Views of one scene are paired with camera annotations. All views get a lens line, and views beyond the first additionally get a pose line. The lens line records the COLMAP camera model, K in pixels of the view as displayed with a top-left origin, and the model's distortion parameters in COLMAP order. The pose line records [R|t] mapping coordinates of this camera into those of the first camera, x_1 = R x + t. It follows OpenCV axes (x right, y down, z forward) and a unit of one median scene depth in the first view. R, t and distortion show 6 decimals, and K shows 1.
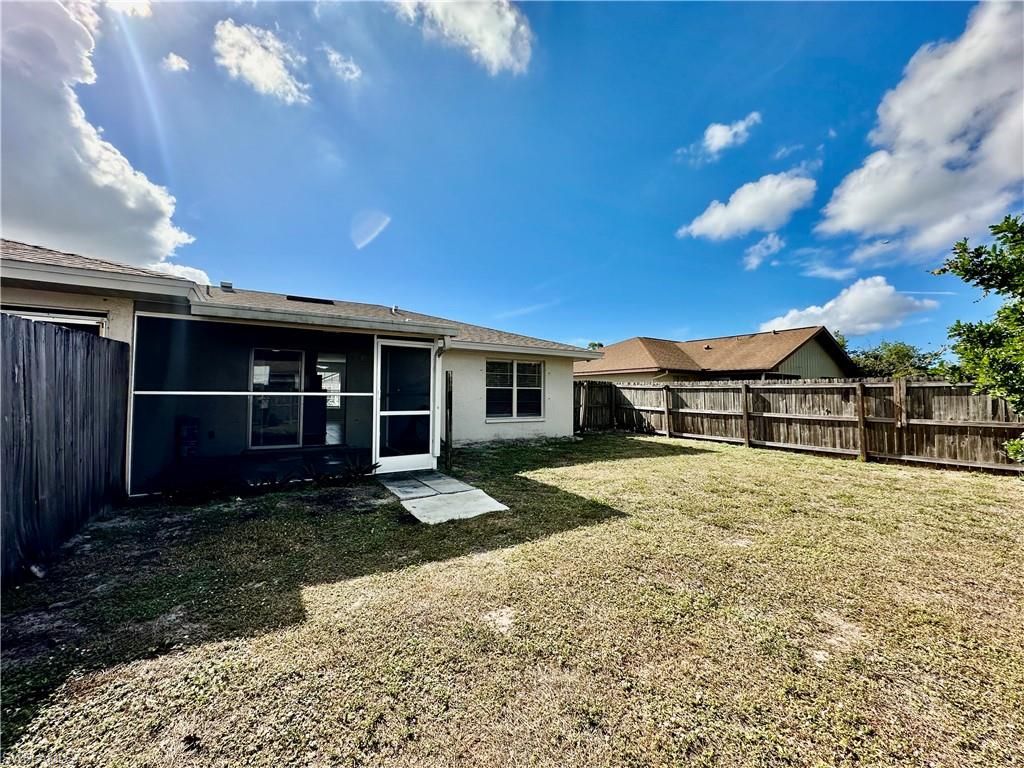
lens RADIAL K [[411.2, 0, 512.0], [0, 411.2, 384.0], [0, 0, 1]] dist [-0.031554, -0.000146]
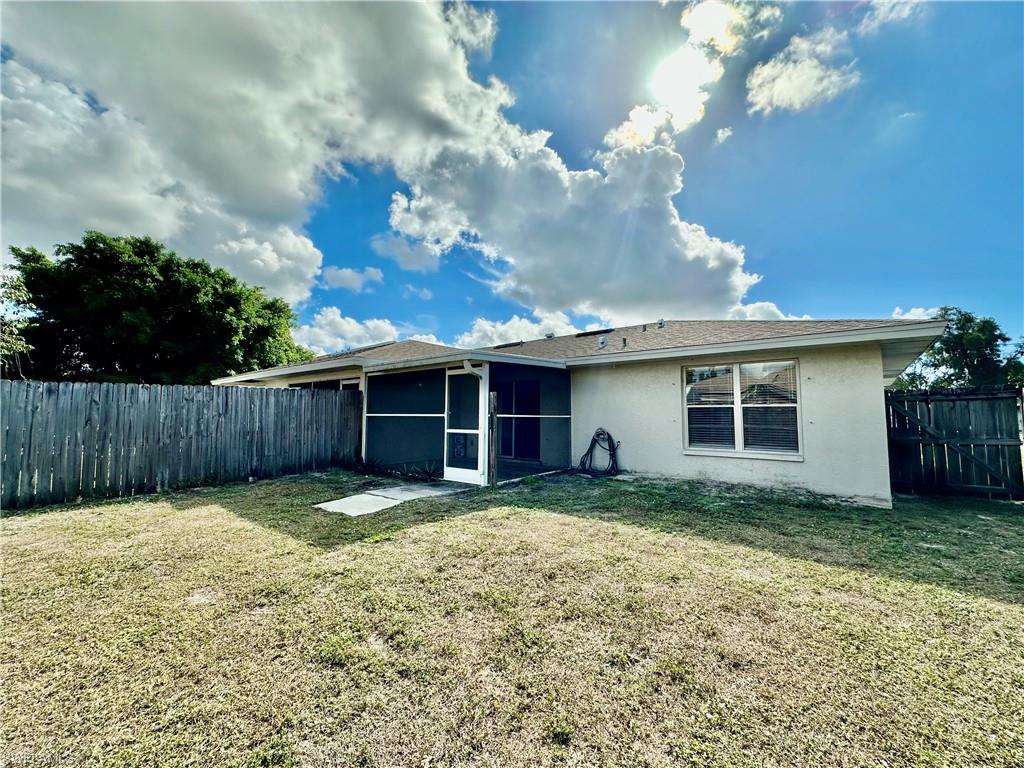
lens RADIAL K [[409.3, 0, 512.0], [0, 409.3, 384.0], [0, 0, 1]] dist [-0.004368, -0.000295]
pose [[0.320141, -0.083482, -0.943684, 0.681060], [0.023589, 0.996503, -0.080152, 0.026538], [0.947076, 0.003399, 0.320991, 0.589003]]
